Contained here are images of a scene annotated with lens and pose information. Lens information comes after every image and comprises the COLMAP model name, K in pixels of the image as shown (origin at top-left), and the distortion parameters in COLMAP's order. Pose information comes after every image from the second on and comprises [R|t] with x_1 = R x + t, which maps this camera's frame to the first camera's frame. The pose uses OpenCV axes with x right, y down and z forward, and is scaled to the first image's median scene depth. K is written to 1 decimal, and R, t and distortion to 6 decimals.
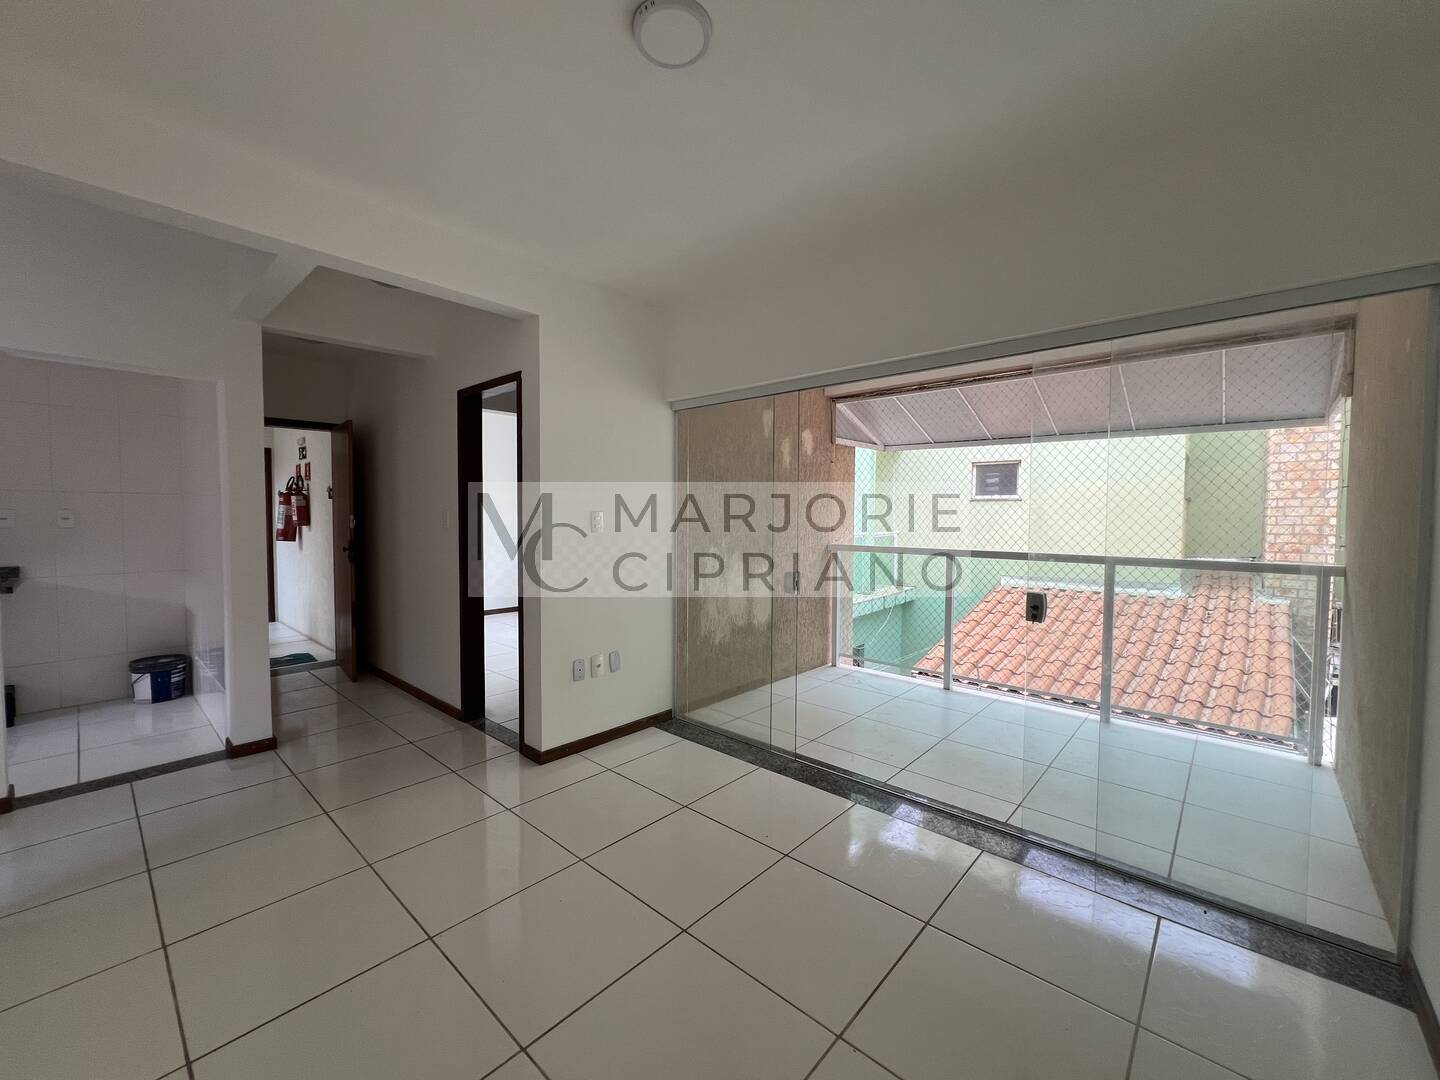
lens RADIAL K [[578.9, 0, 712.4], [0, 578.9, 535.7], [0, 0, 1]] dist [0.001232, 0.000257]
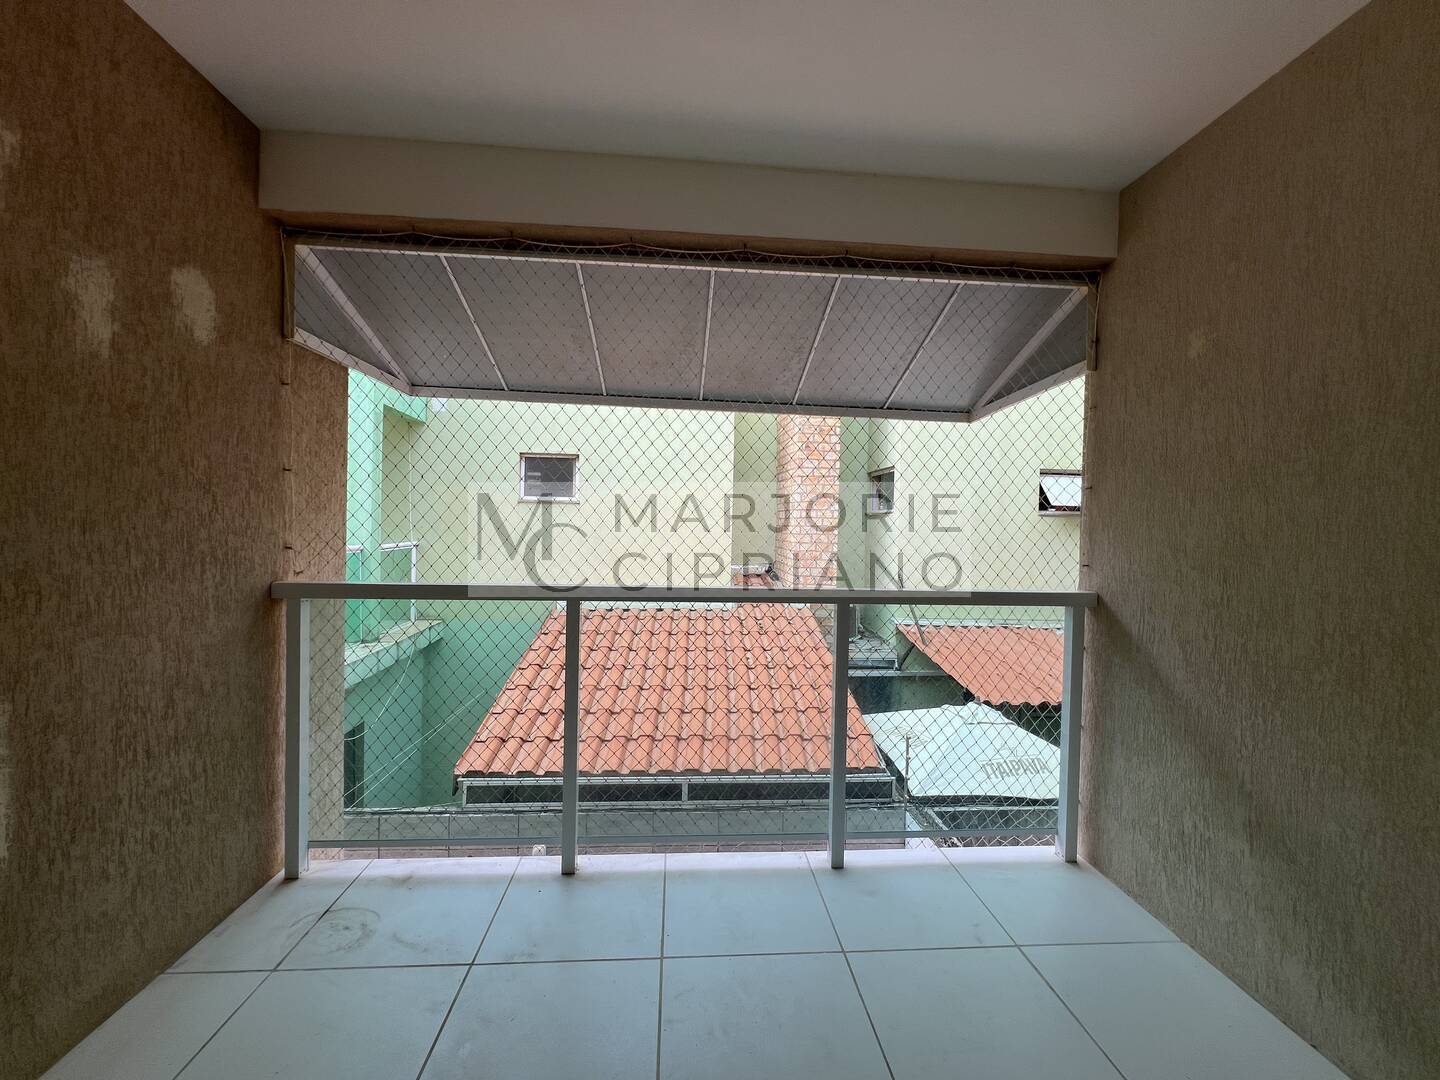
lens RADIAL K [[578.9, 0, 719.5], [0, 578.9, 536.2], [0, 0, 1]] dist [0.001232, 0.000257]
pose [[0.685040, -0.001953, 0.728503, 0.117857], [0.010632, 0.999917, -0.007317, -0.011872], [-0.728428, 0.012758, 0.685004, 0.489905]]
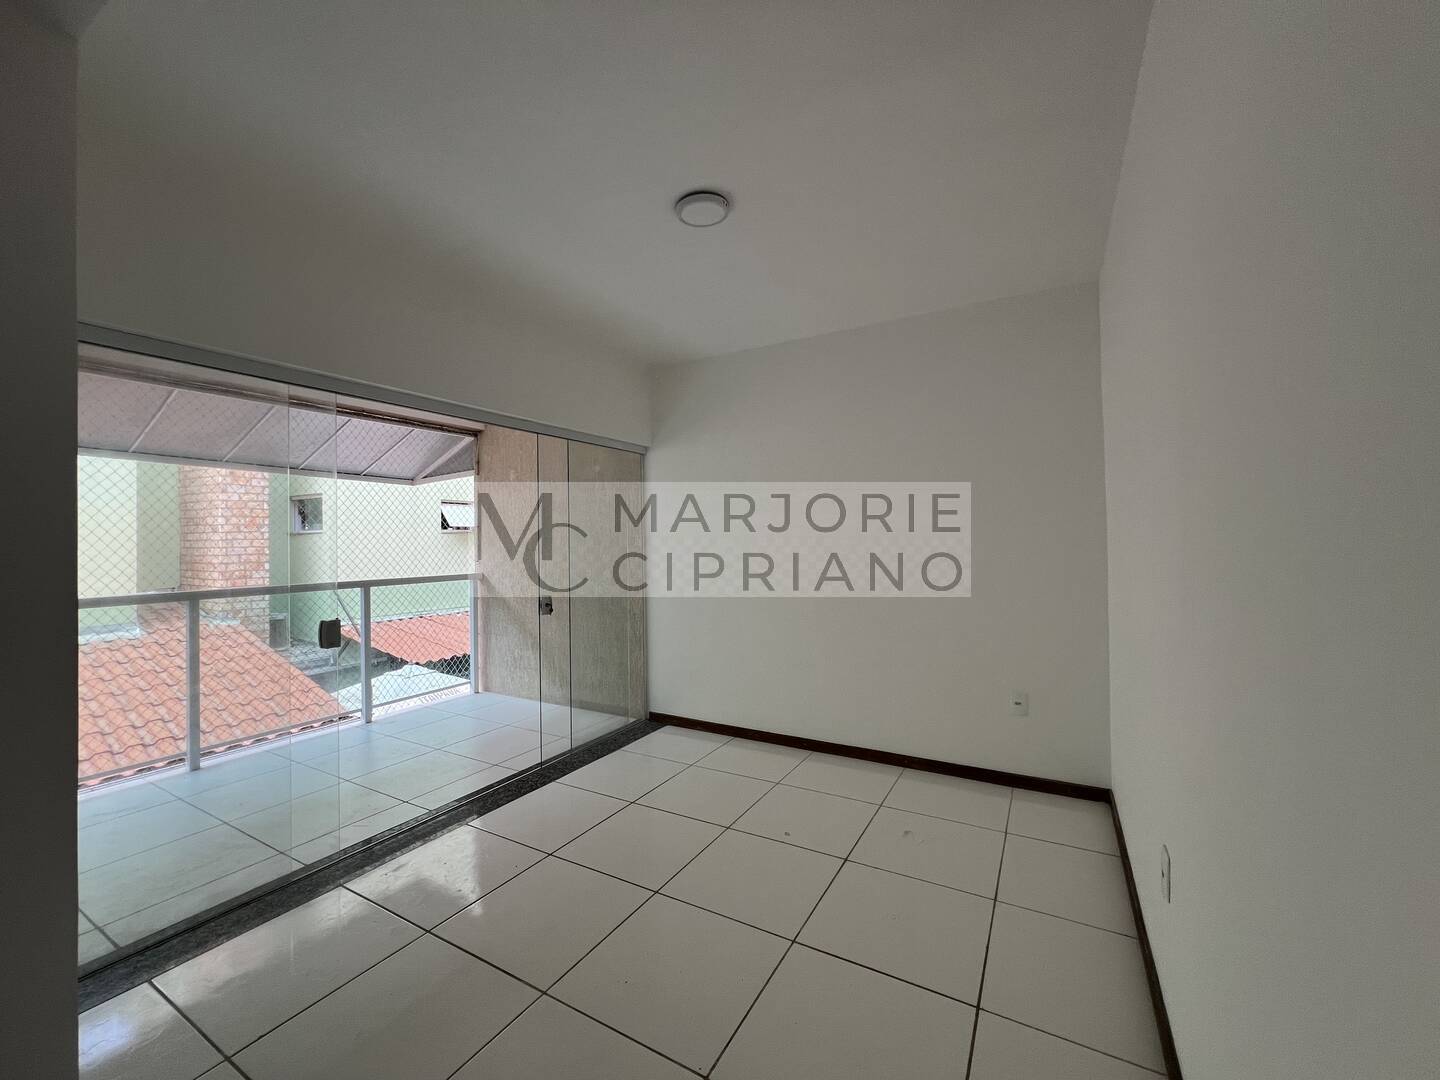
lens RADIAL K [[578.9, 0, 715.6], [0, 578.9, 540.8], [0, 0, 1]] dist [0.001232, 0.000257]
pose [[-0.209508, -0.001853, 0.977805, -0.442016], [0.049488, 0.998697, 0.012496, -0.017708], [-0.976554, 0.051008, -0.209143, 0.393251]]
